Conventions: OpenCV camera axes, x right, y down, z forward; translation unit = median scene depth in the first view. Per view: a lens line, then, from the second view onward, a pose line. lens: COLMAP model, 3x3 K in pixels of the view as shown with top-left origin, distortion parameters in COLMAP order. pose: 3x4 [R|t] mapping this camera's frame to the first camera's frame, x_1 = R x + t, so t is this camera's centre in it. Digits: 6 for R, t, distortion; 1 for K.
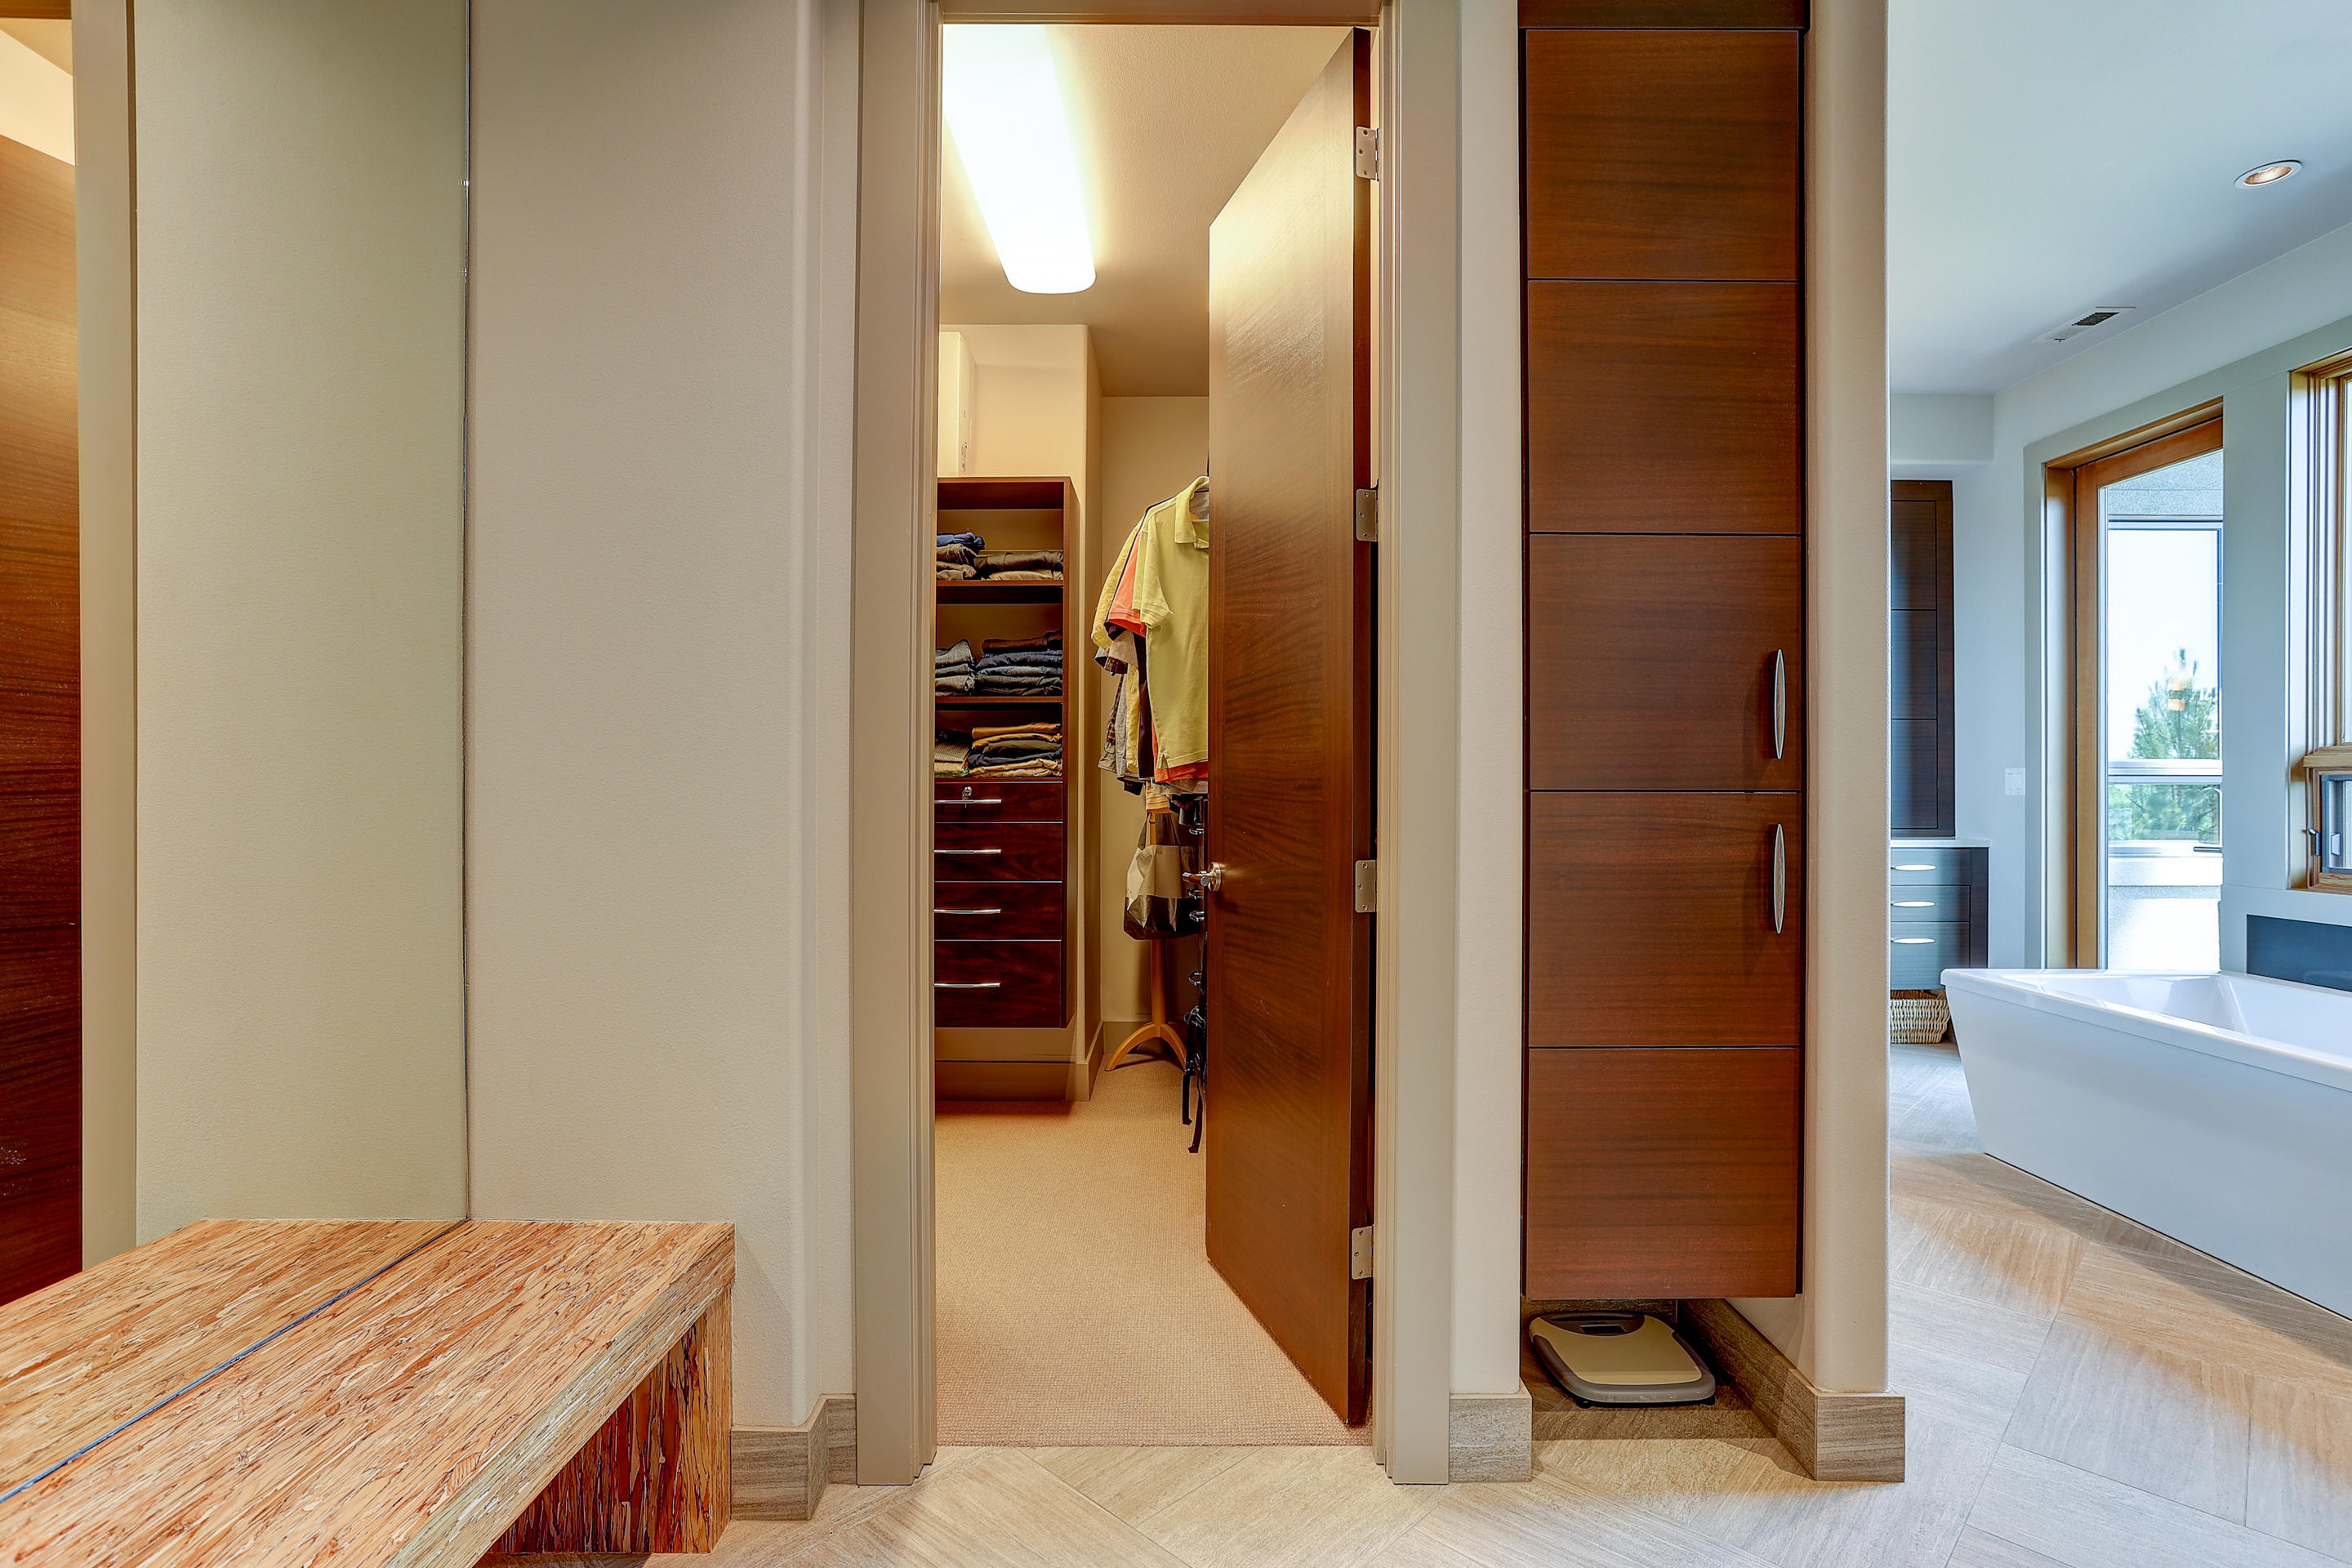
lens RADIAL K [[1124.6, 0, 1168.8], [0, 1124.6, 784.7], [0, 0, 1]] dist [-0.054510, 0.025883]
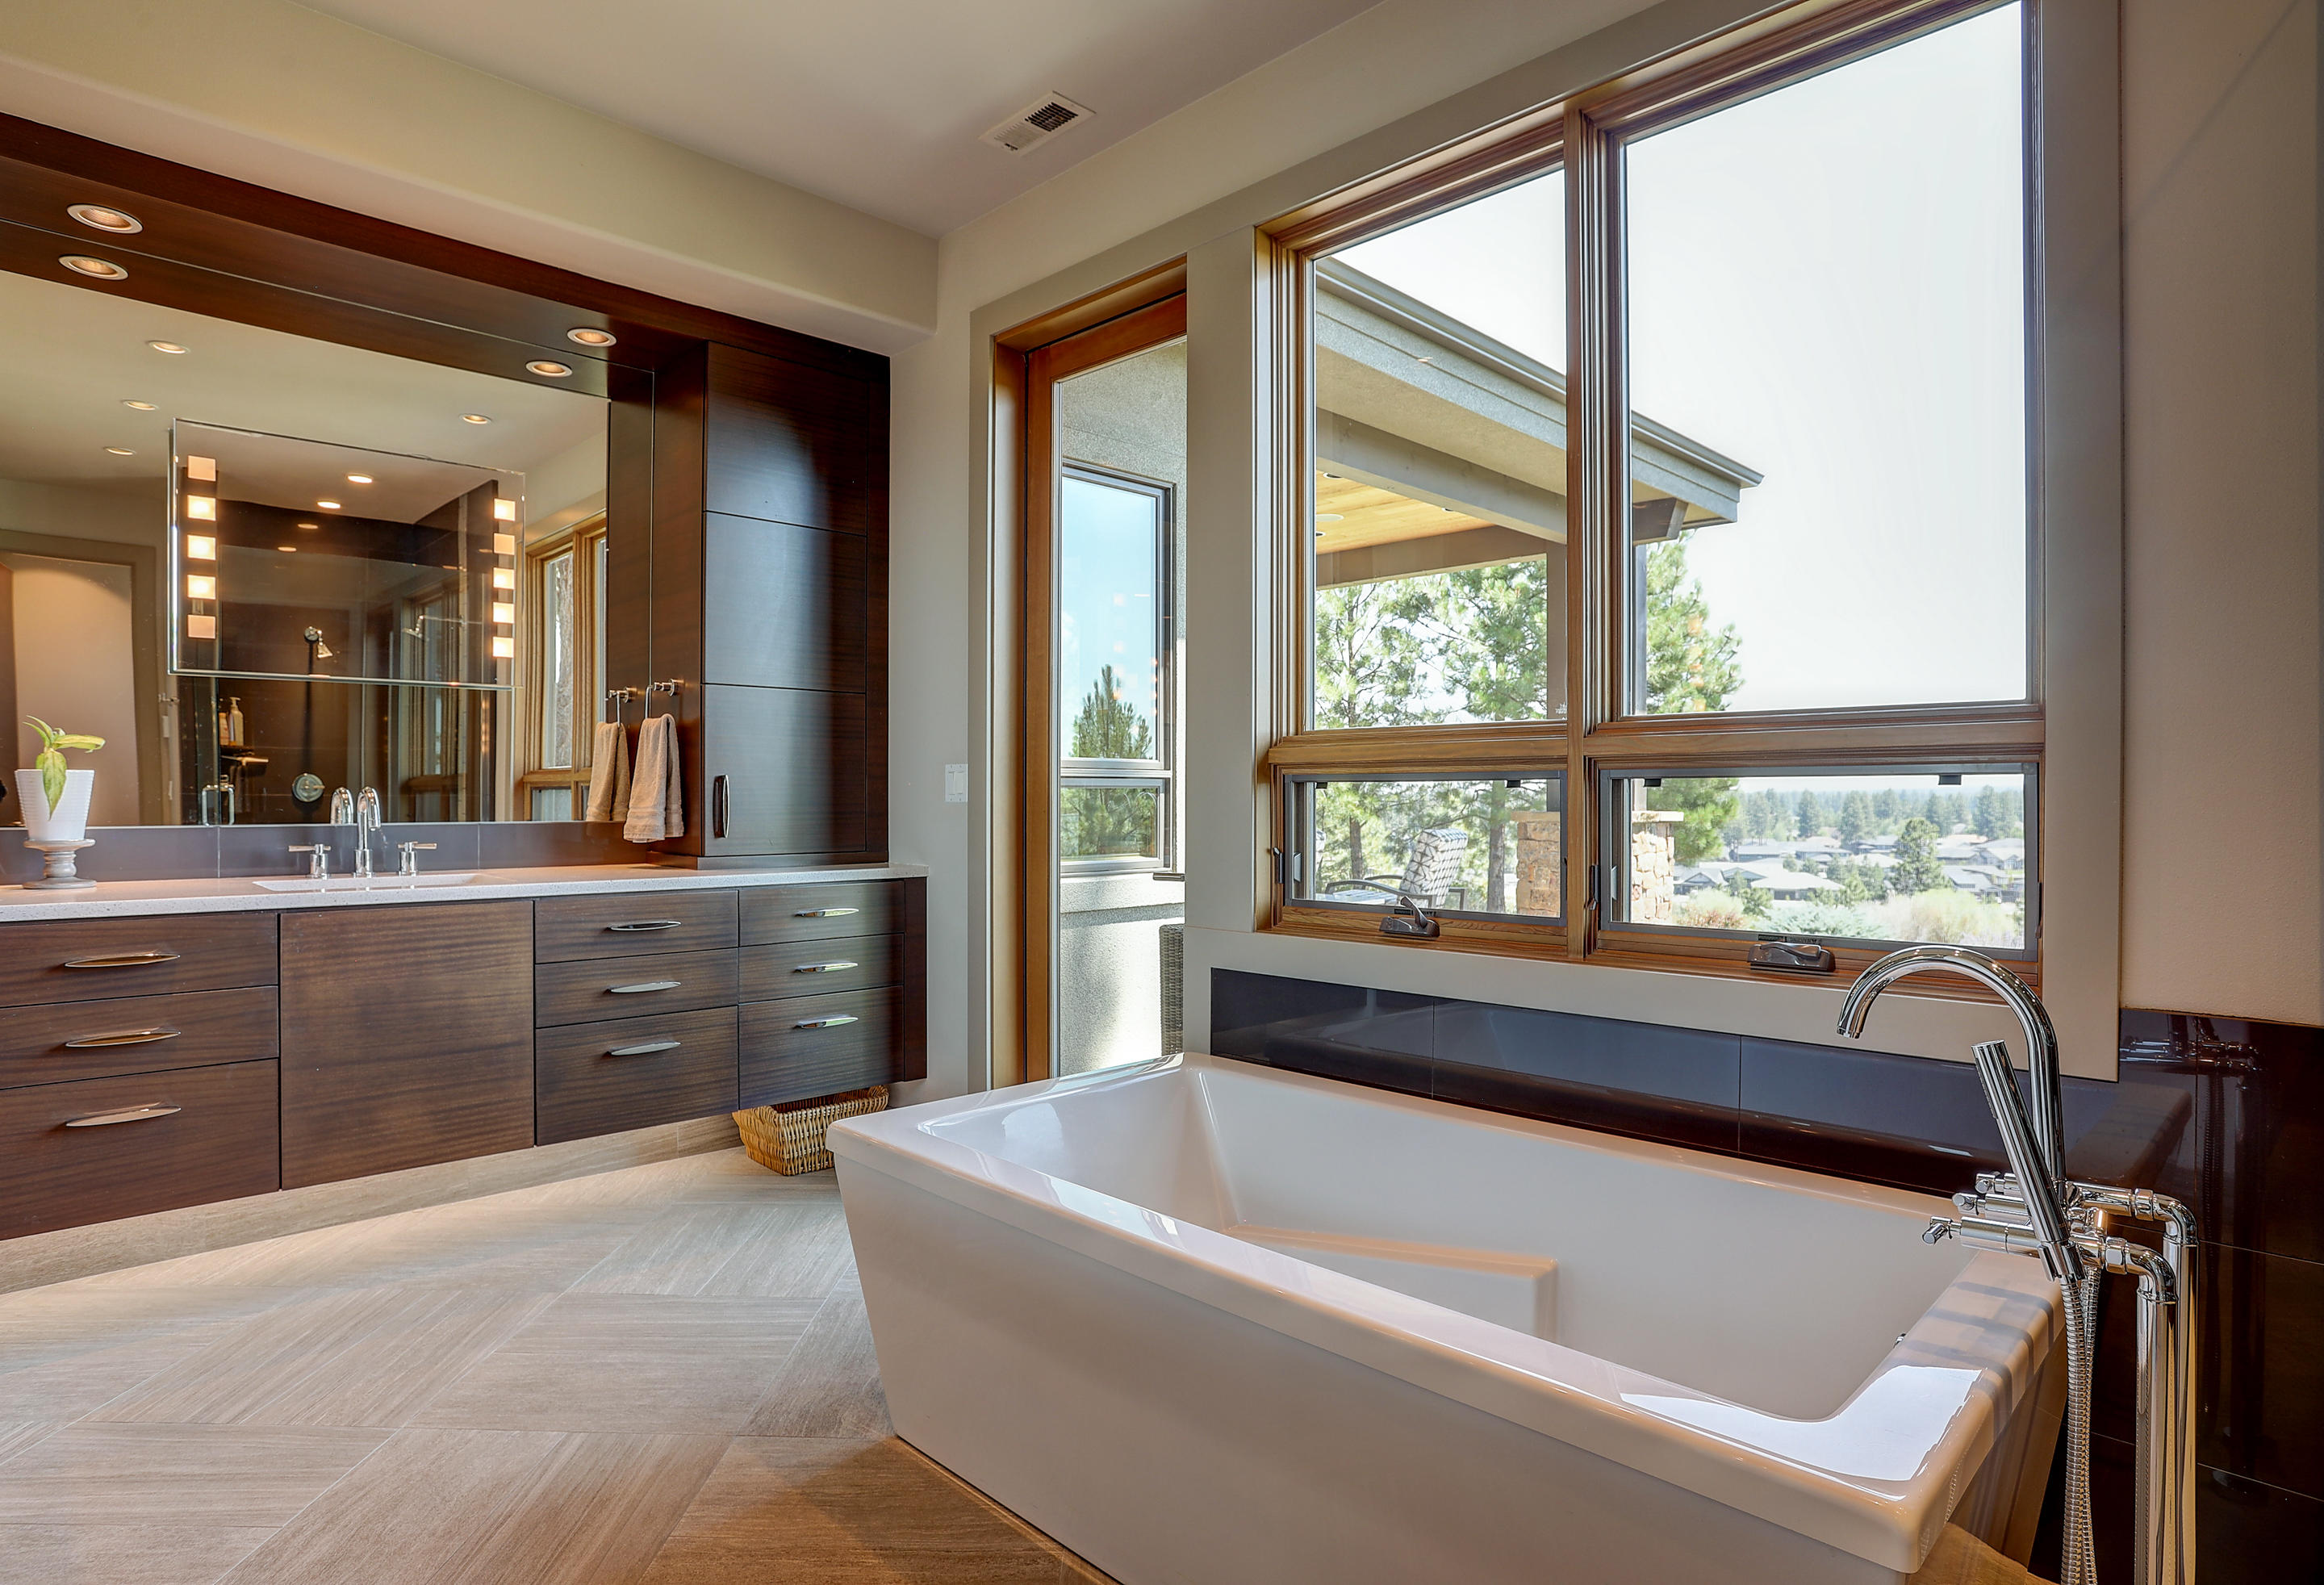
lens RADIAL K [[1259.0, 0, 1162.0], [0, 1259.0, 792.5], [0, 0, 1]] dist [-0.000447, 0.000081]
pose [[0.697918, 0.005638, 0.716155, 0.331175], [-0.002678, 0.999983, -0.005262, 0.006817], [-0.716172, 0.001755, 0.697921, 0.399227]]
